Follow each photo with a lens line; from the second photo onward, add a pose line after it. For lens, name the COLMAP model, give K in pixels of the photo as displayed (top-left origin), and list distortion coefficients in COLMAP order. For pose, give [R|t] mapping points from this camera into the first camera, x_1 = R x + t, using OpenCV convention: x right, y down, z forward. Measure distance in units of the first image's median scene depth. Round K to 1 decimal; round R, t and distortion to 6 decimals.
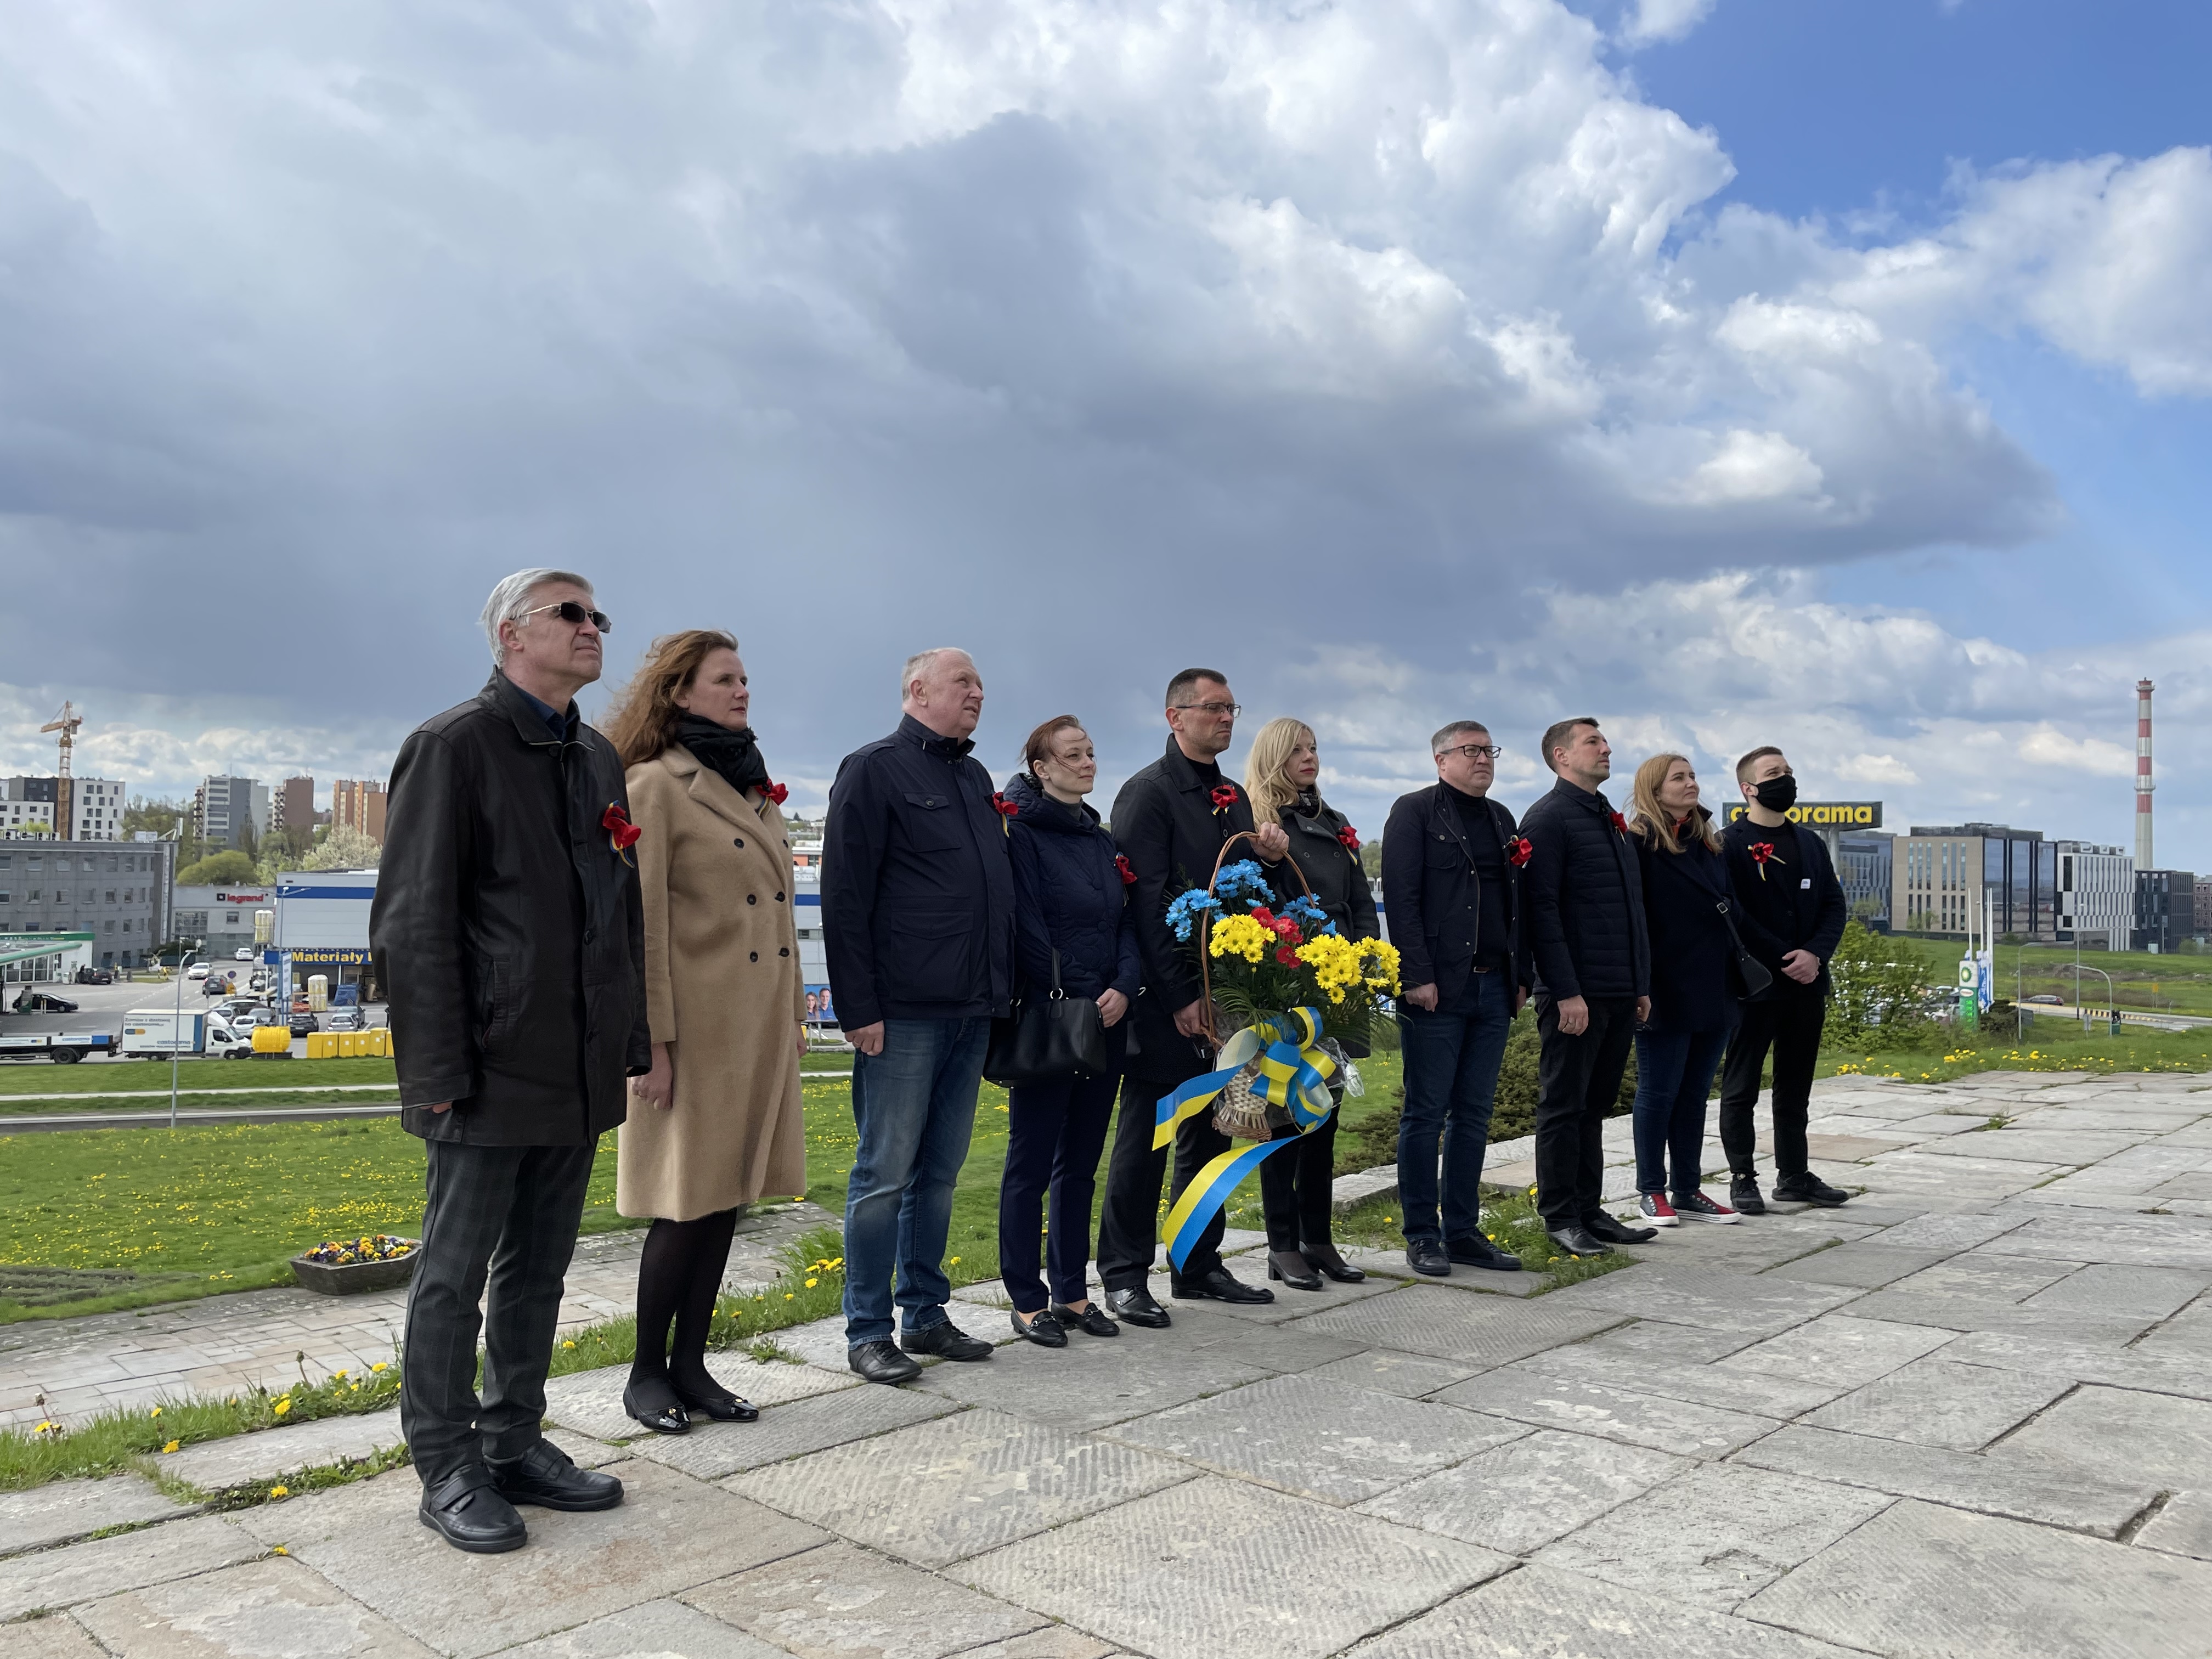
lens RADIAL K [[1667.4, 0, 1108.0], [0, 1667.4, 822.1], [0, 0, 1]] dist [0.094919, -0.126585]
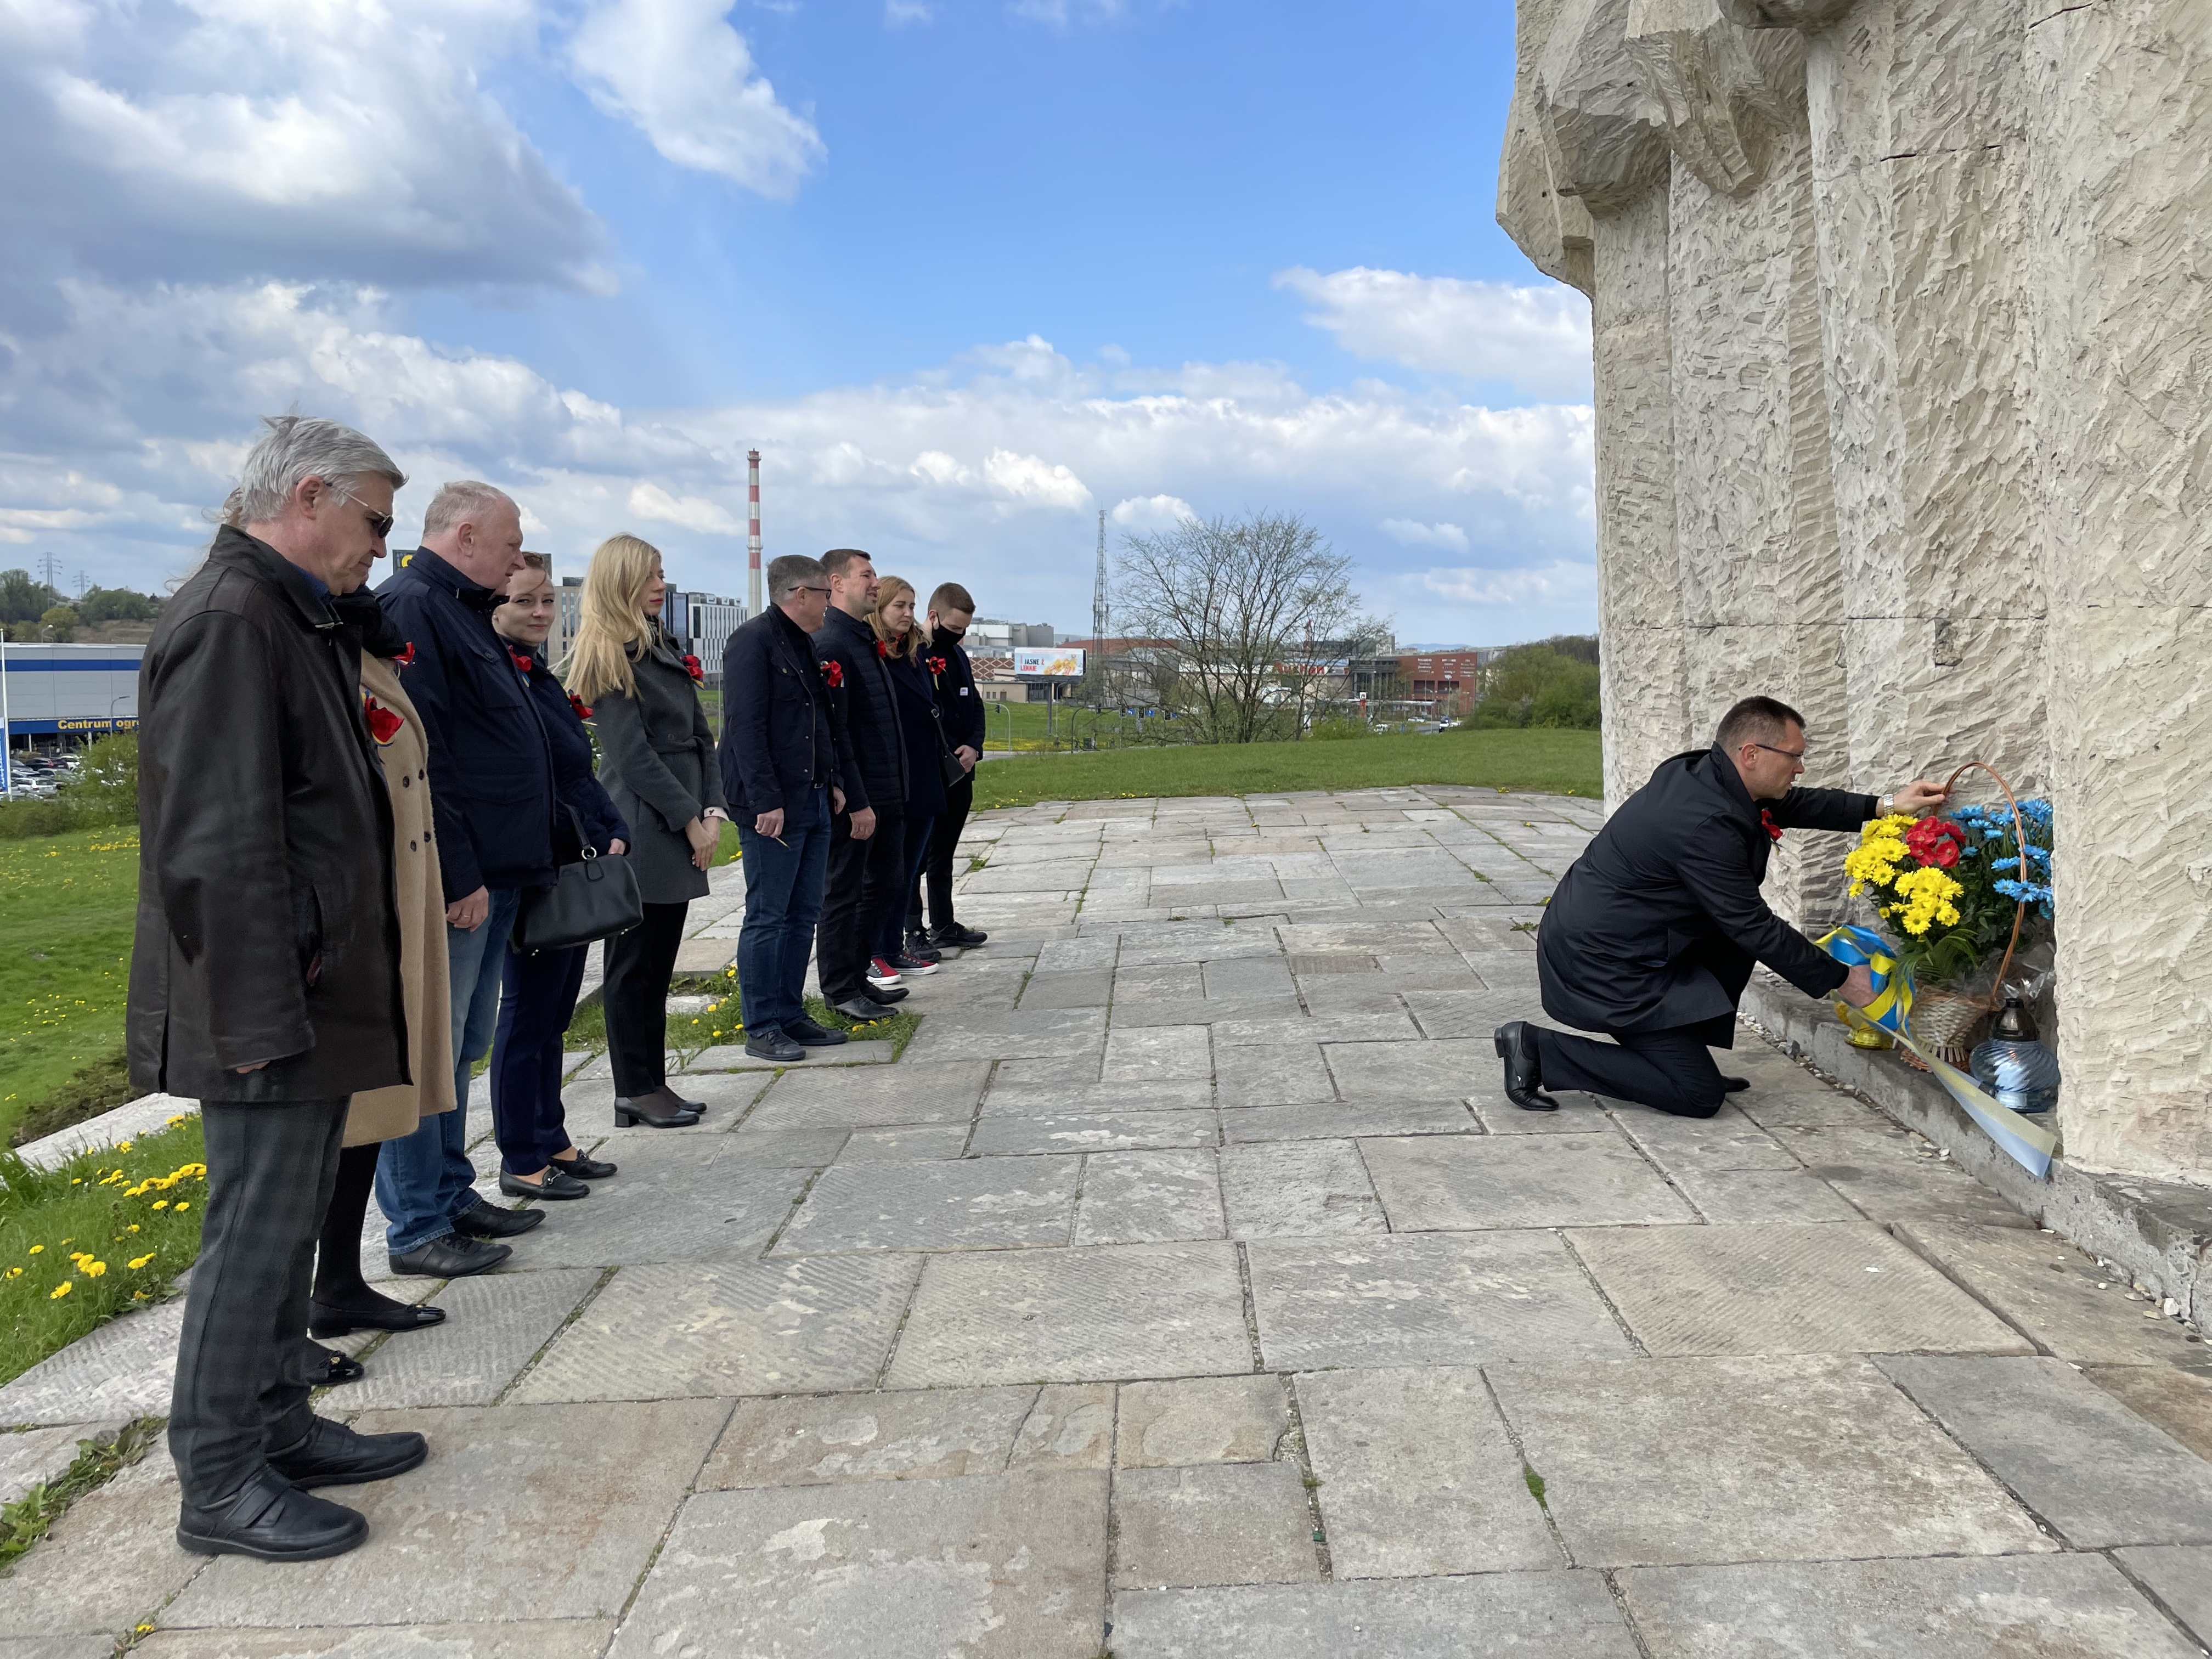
lens RADIAL K [[1664.9, 0, 1117.3], [0, 1664.9, 791.6], [0, 0, 1]] dist [0.096030, -0.132311]
pose [[0.723057, -0.073307, 0.686888, -0.660775], [-0.017044, 0.992157, 0.123827, -0.079547], [-0.690578, -0.101241, 0.716137, 0.127063]]
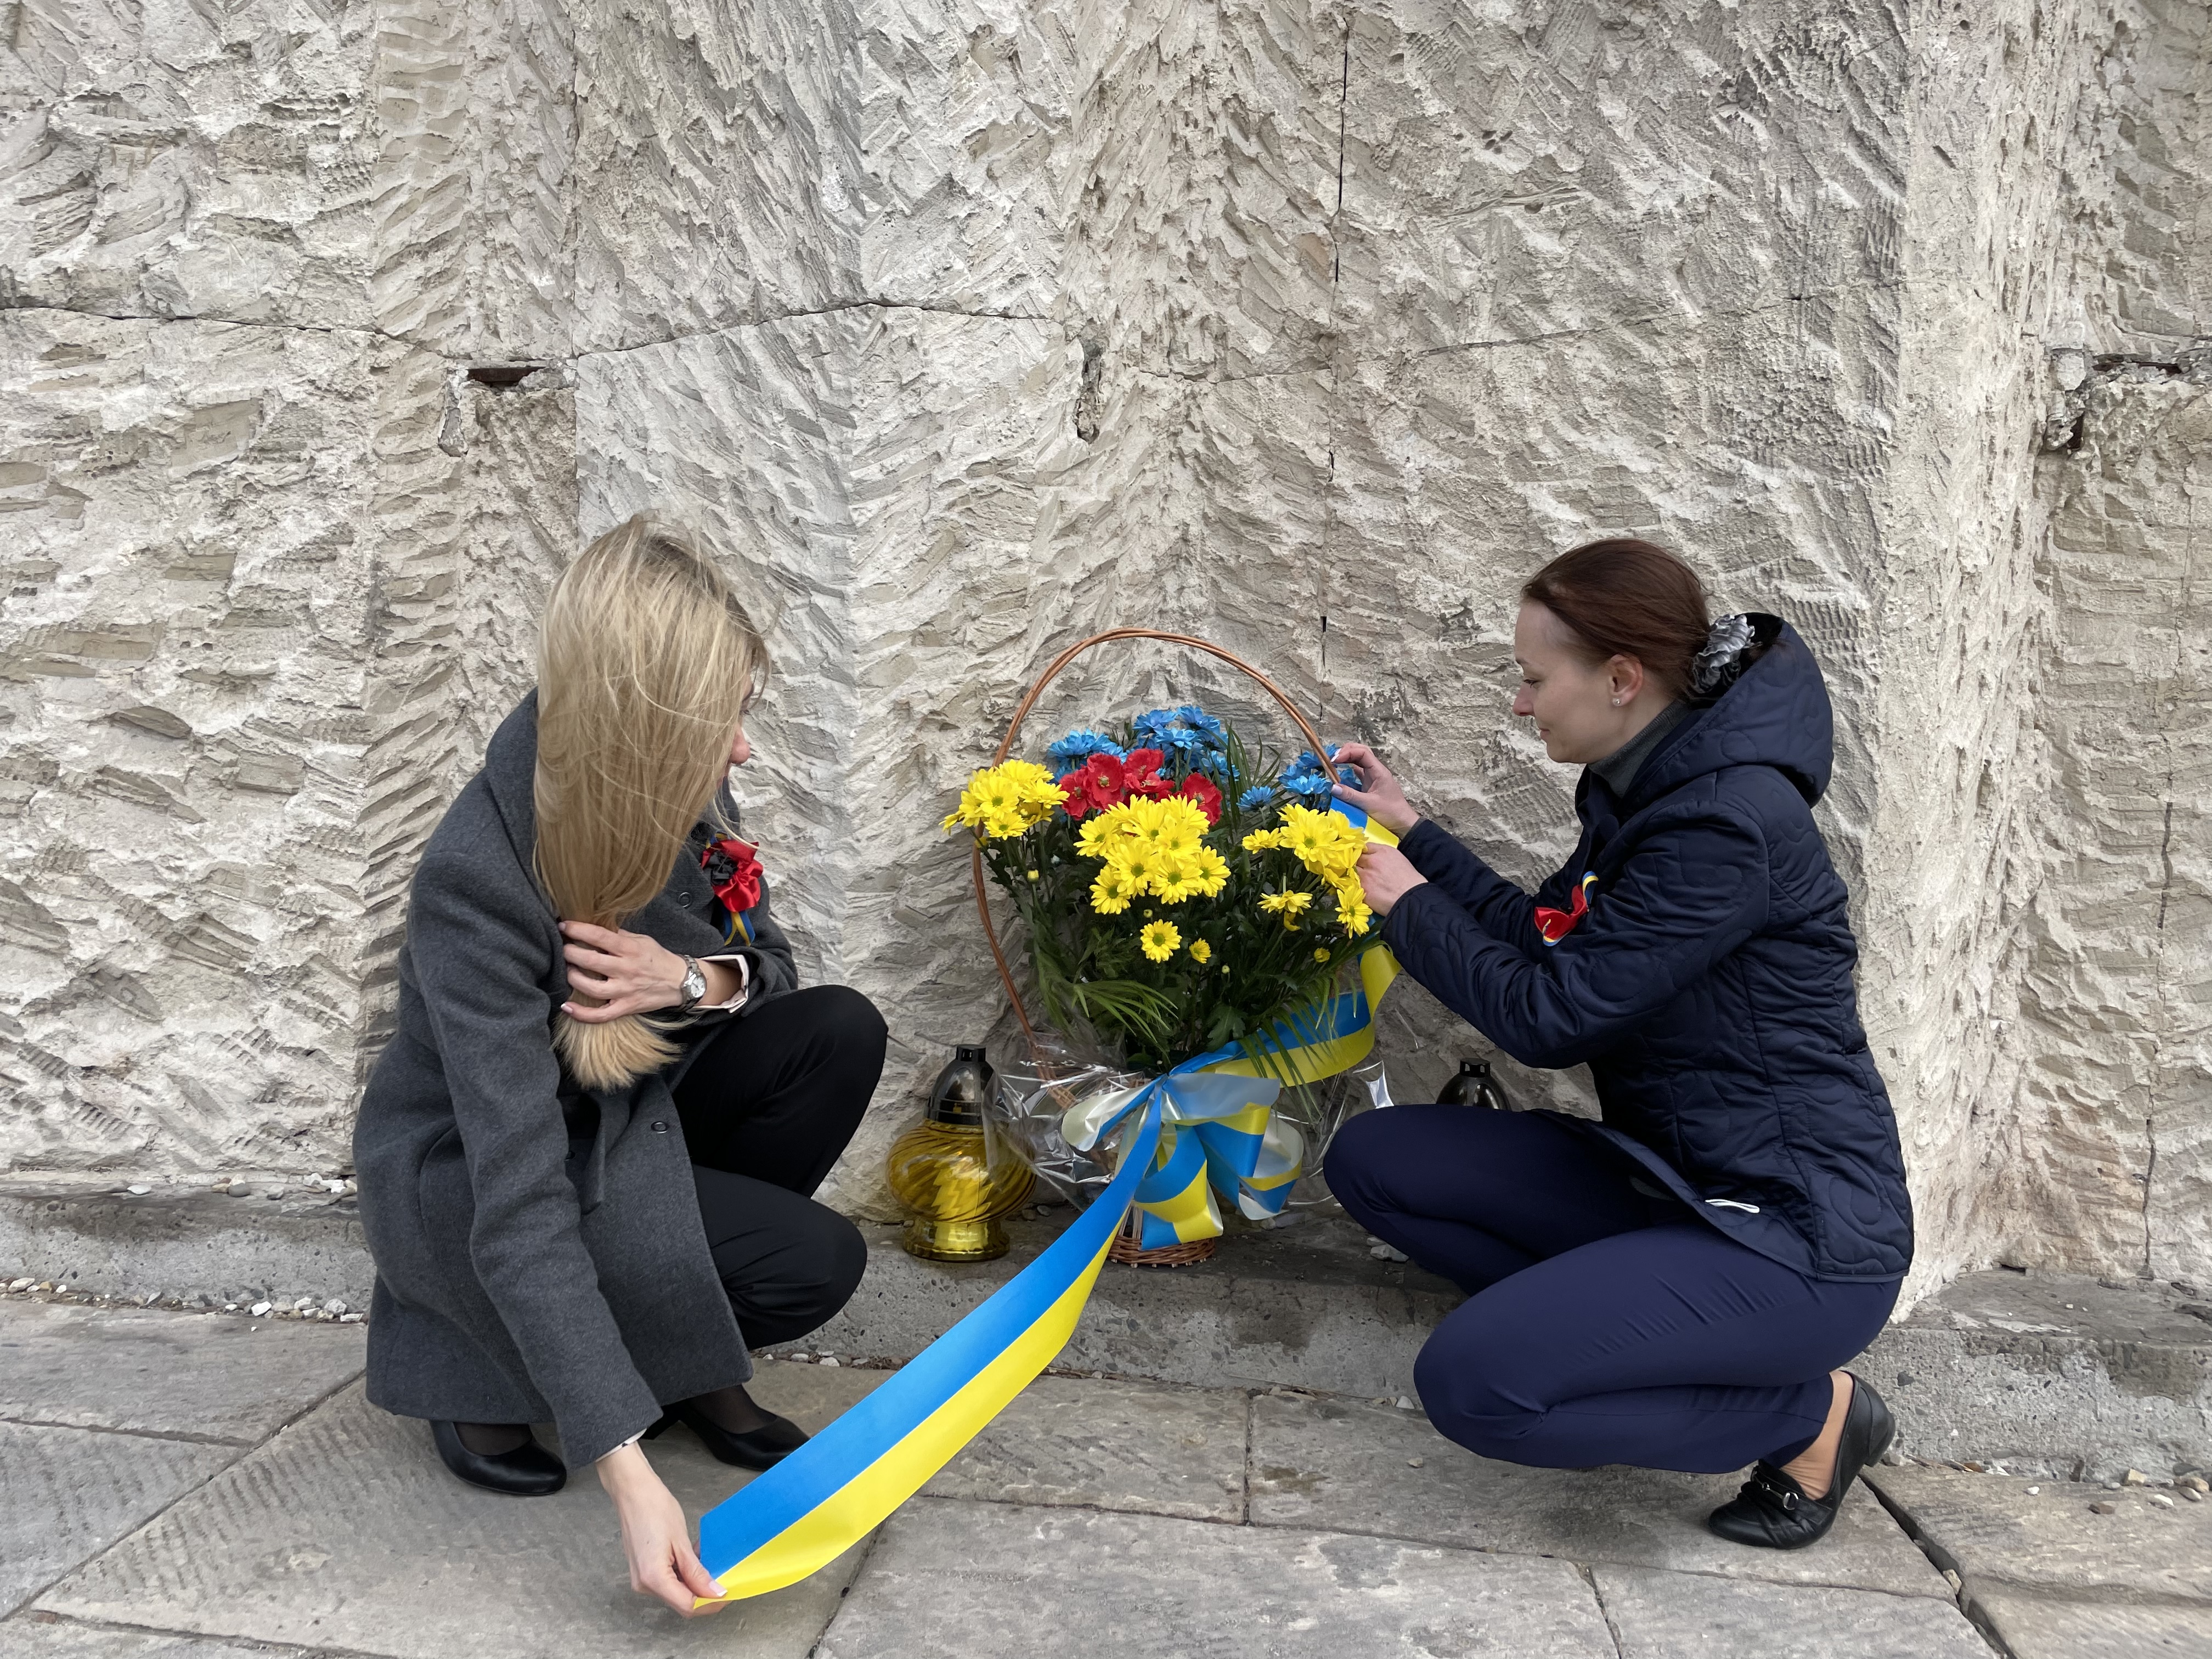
lens RADIAL K [[1667.4, 0, 1108.0], [0, 1667.4, 822.1], [0, 0, 1]] dist [0.094919, -0.126585]
pose [[-0.625439, -0.047099, 0.778850, 0.314565], [-0.073952, 0.997261, 0.000921, 0.148508], [-0.776760, -0.057022, -0.627209, 1.144480]]
